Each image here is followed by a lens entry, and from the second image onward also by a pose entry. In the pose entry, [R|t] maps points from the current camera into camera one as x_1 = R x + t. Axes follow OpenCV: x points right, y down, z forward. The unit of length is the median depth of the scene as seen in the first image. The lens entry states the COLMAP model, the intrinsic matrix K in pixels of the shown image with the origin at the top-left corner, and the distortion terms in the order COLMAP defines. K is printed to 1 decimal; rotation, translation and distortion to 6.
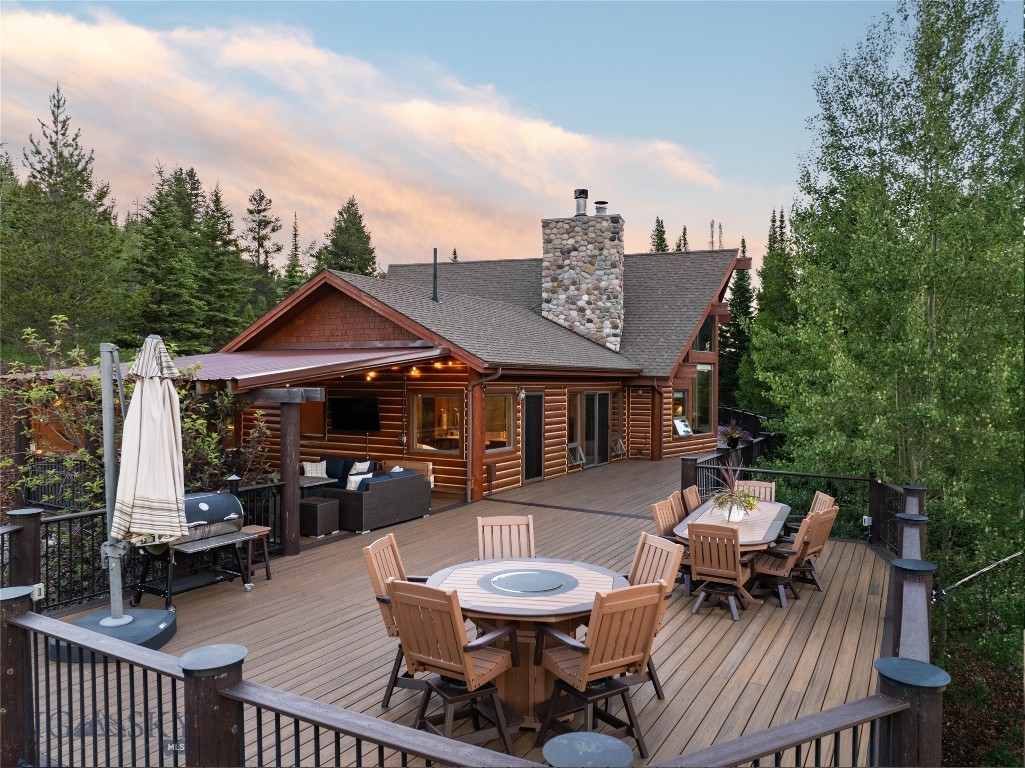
lens RADIAL K [[783.6, 0, 512.5], [0, 783.6, 384.0], [0, 0, 1]] dist [-0.043002, -0.000335]
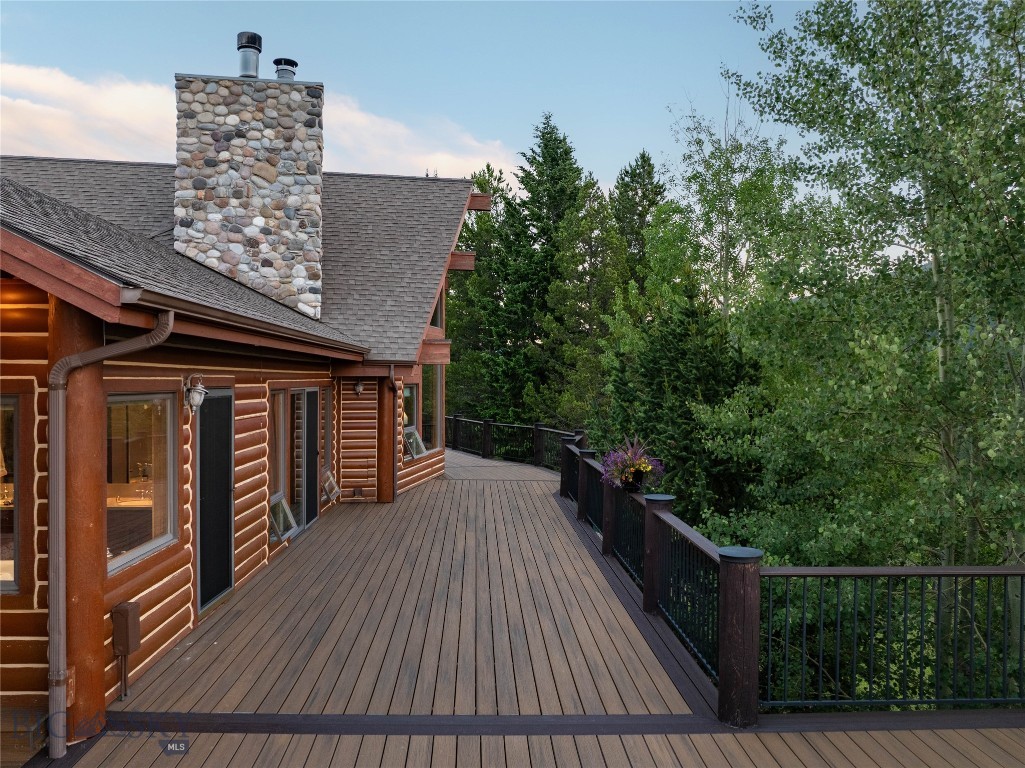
lens RADIAL K [[783.6, 0, 512.5], [0, 783.6, 384.0], [0, 0, 1]] dist [-0.043002, -0.000335]
pose [[0.860957, -0.003859, 0.508663, -0.035506], [0.001809, 0.999988, 0.004524, 0.004328], [-0.508674, -0.002974, 0.860954, 0.424850]]
